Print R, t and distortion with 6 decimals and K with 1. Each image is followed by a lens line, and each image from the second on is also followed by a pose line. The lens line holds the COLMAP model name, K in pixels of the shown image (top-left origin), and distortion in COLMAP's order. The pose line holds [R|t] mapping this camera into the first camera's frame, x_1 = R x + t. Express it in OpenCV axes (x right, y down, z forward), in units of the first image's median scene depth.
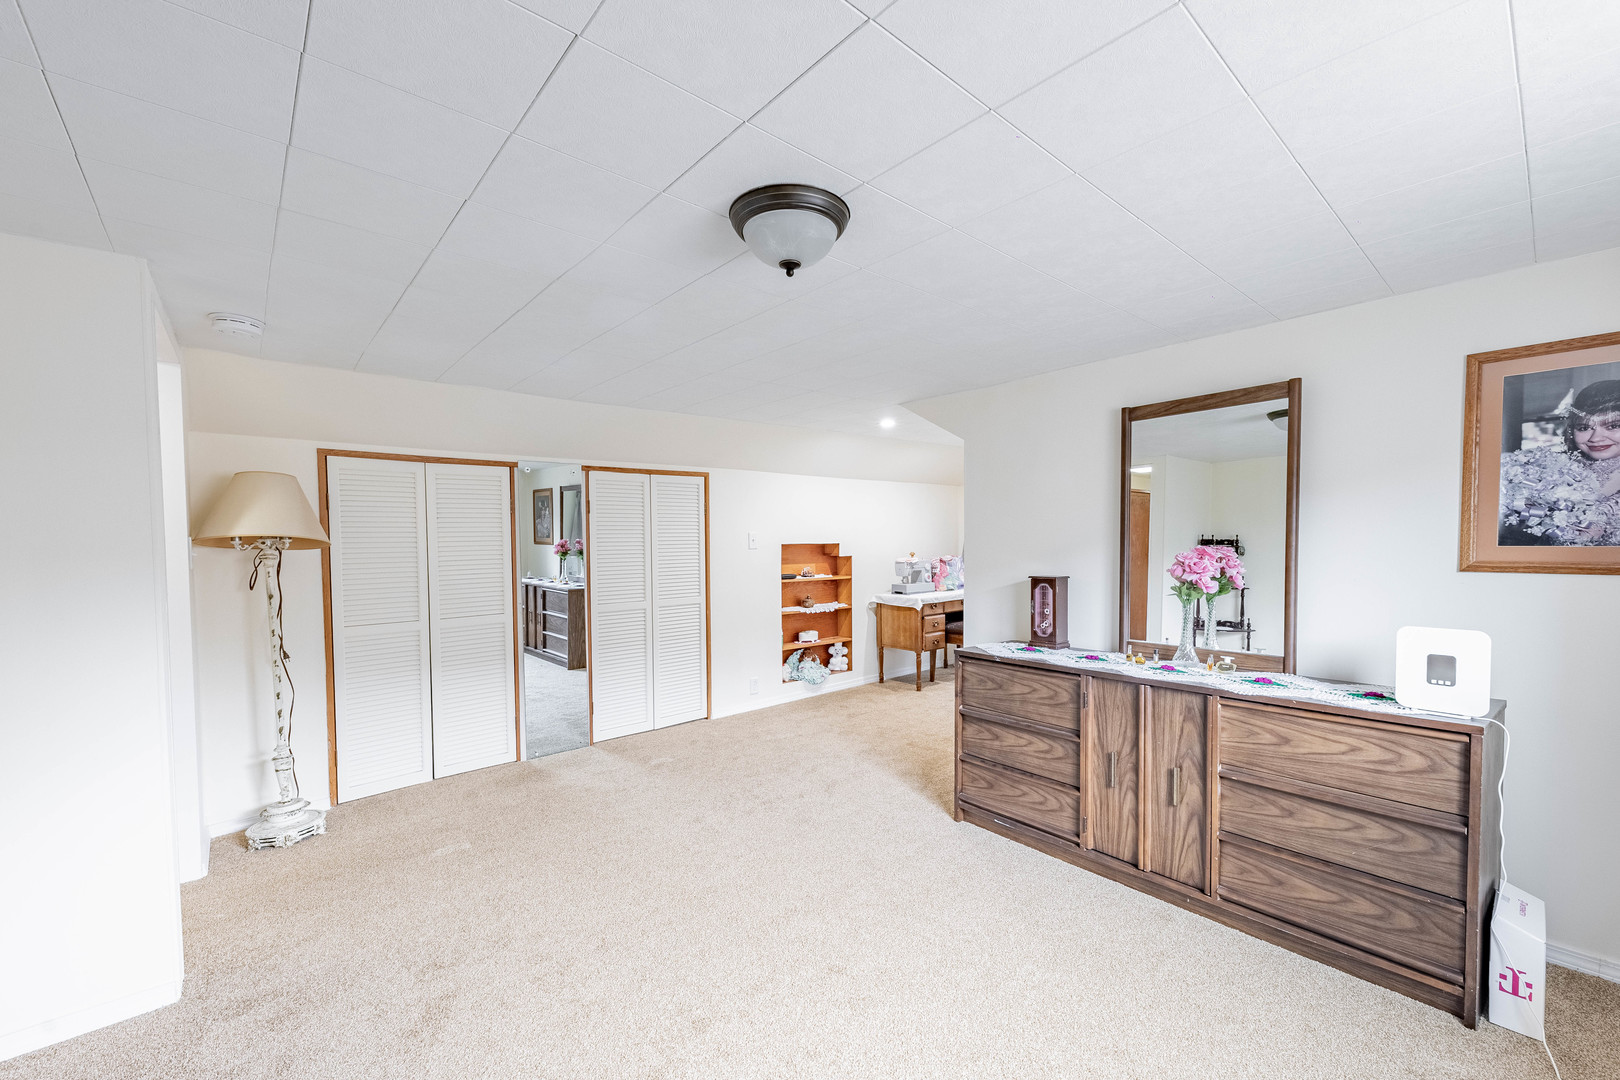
lens RADIAL K [[658.7, 0, 811.1], [0, 658.7, 560.8], [0, 0, 1]] dist [0.008891, -0.000783]
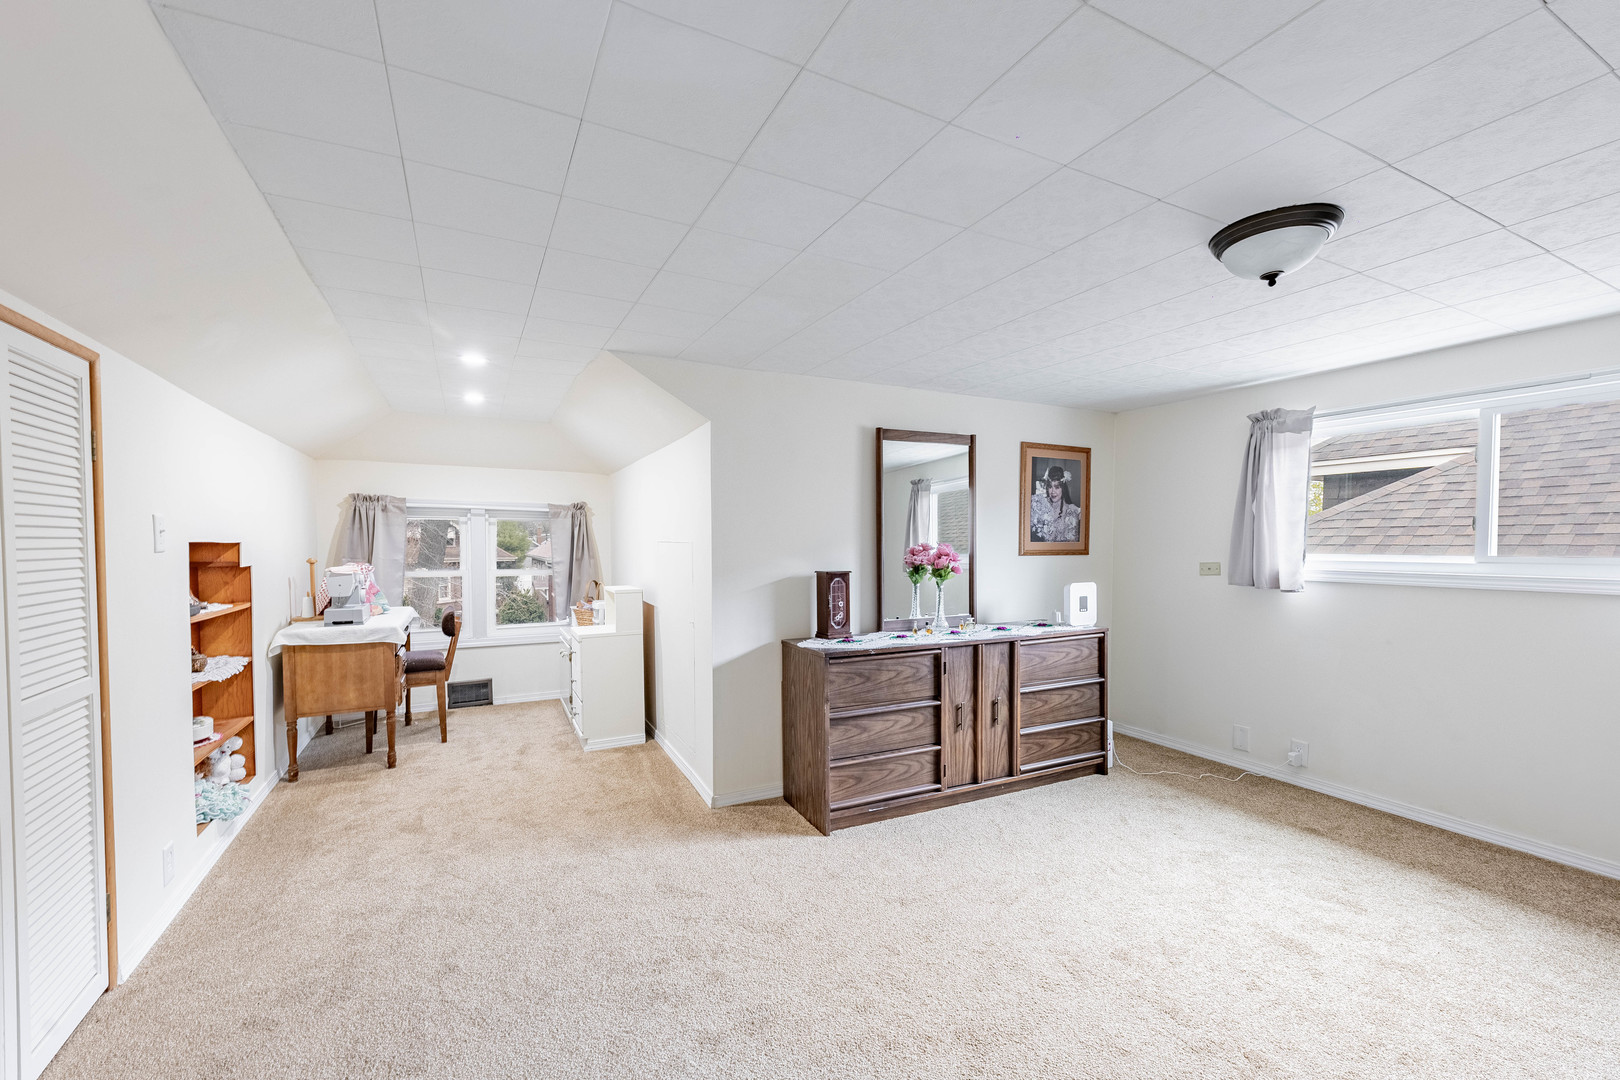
lens RADIAL K [[658.7, 0, 811.1], [0, 658.7, 560.8], [0, 0, 1]] dist [0.008891, -0.000783]
pose [[0.238899, -0.020441, 0.970829, -0.617443], [0.030930, 0.999431, 0.013432, -0.008132], [-0.970552, 0.026818, 0.239396, 0.708244]]
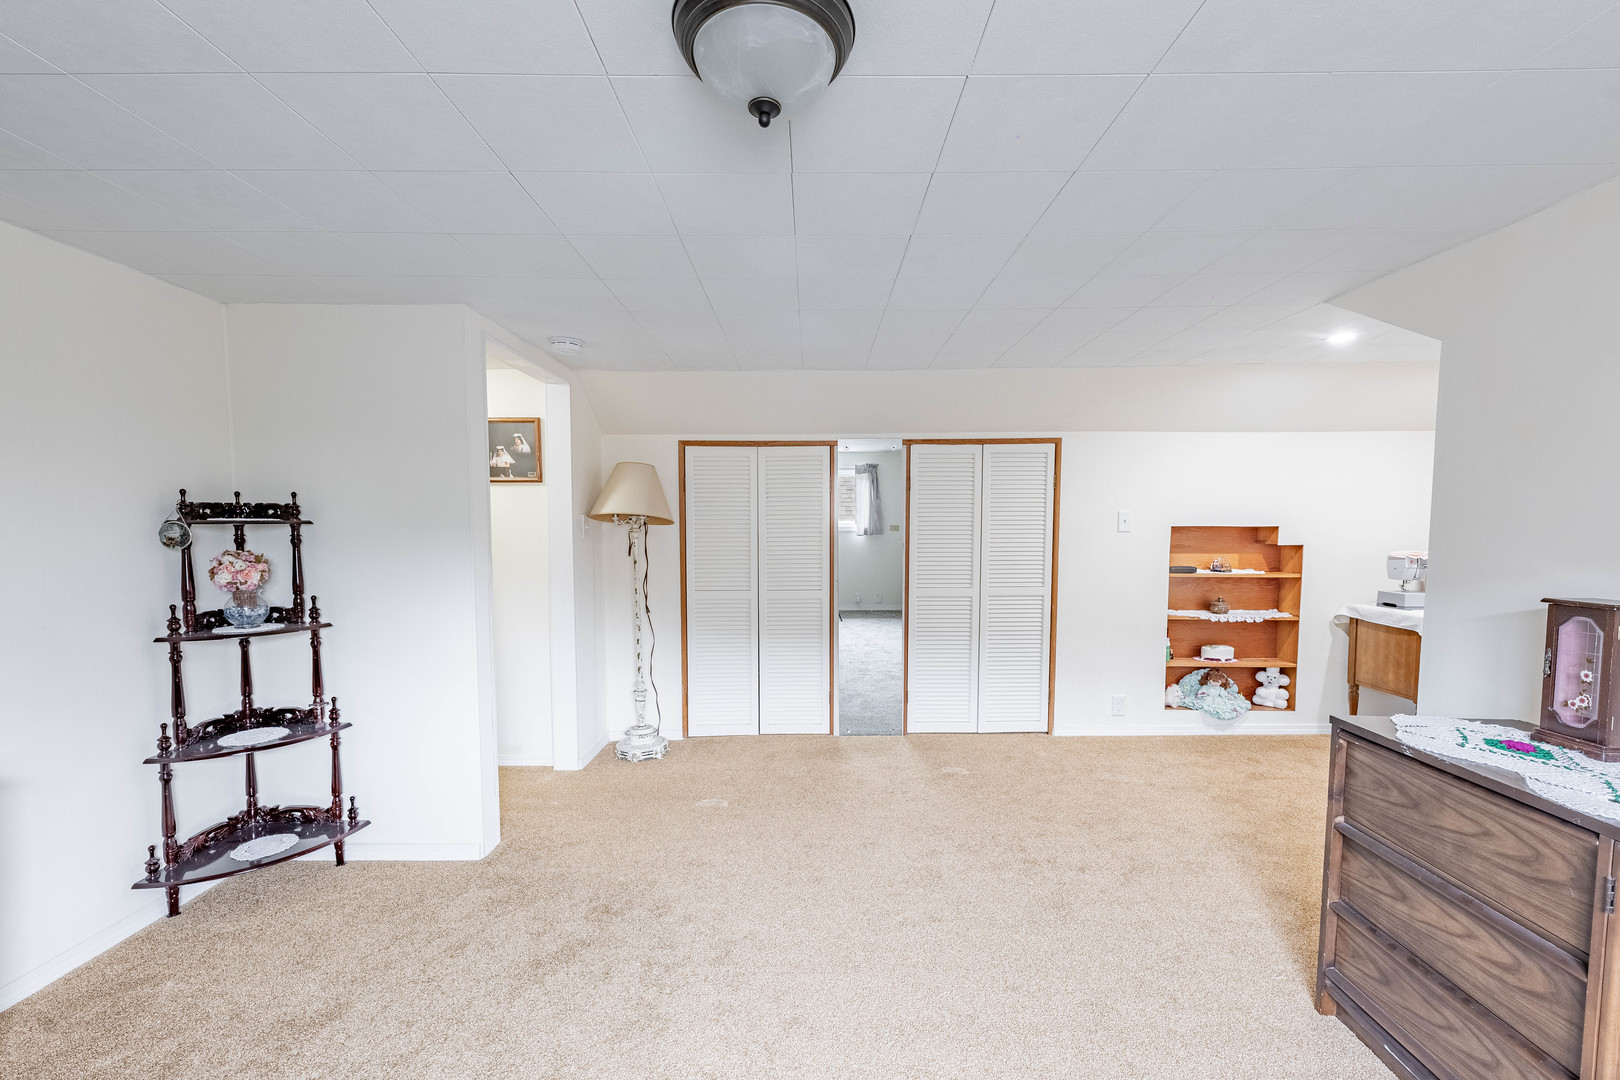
lens RADIAL K [[658.8, 0, 809.8], [0, 658.8, 559.8], [0, 0, 1]] dist [0.011543, -0.005550]
pose [[0.750147, 0.048030, -0.659525, 0.223978], [-0.028316, 0.998777, 0.040530, -0.008877], [0.660665, -0.011729, 0.750589, 0.247785]]
